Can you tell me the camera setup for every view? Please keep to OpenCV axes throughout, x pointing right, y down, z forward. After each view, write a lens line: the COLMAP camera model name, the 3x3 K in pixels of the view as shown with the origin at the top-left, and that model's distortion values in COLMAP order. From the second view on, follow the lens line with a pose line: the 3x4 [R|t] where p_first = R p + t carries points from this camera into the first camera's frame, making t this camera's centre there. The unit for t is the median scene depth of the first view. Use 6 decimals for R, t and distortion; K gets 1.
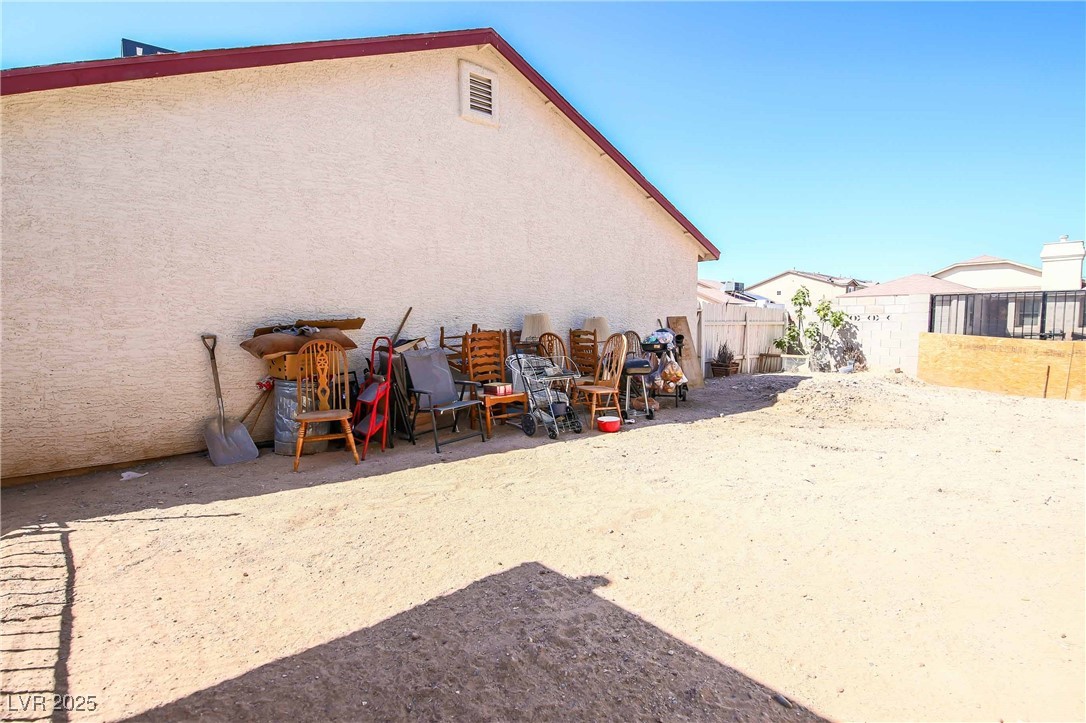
lens RADIAL K [[473.1, 0, 545.2], [0, 473.1, 360.4], [0, 0, 1]] dist [-0.004575, -0.006475]
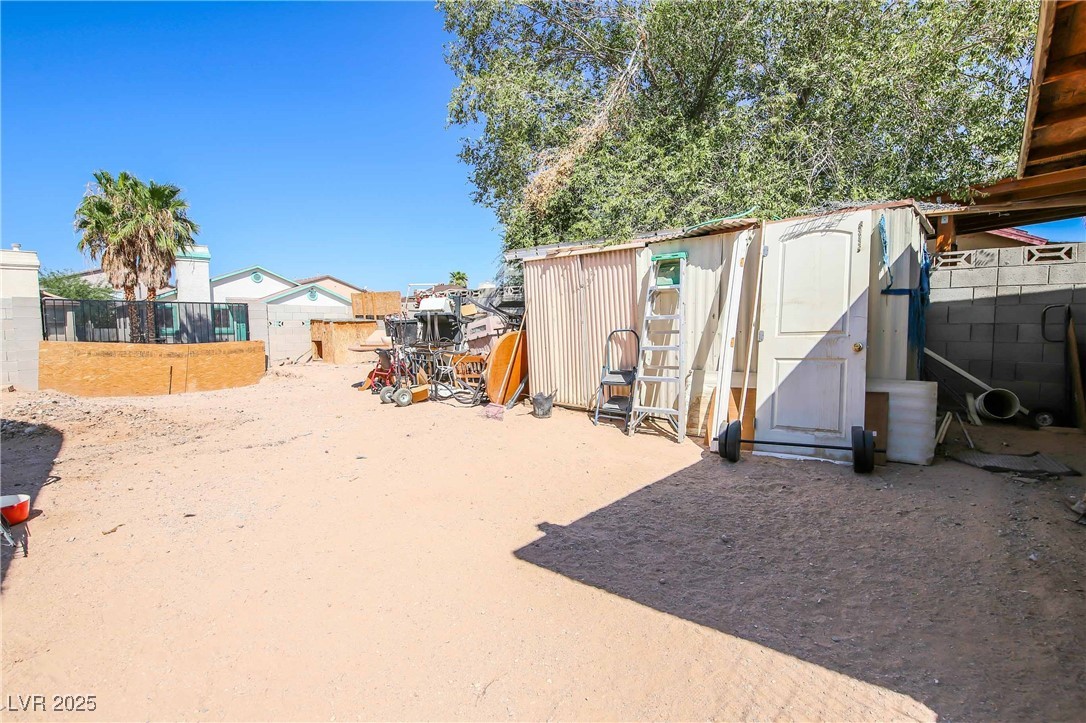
lens RADIAL K [[473.1, 0, 545.7], [0, 473.1, 362.0], [0, 0, 1]] dist [-0.004575, -0.006475]
pose [[-0.100308, -0.065683, 0.992786, -0.187761], [0.082196, 0.993861, 0.074059, -0.009327], [-0.991555, 0.089032, -0.094294, 0.184669]]
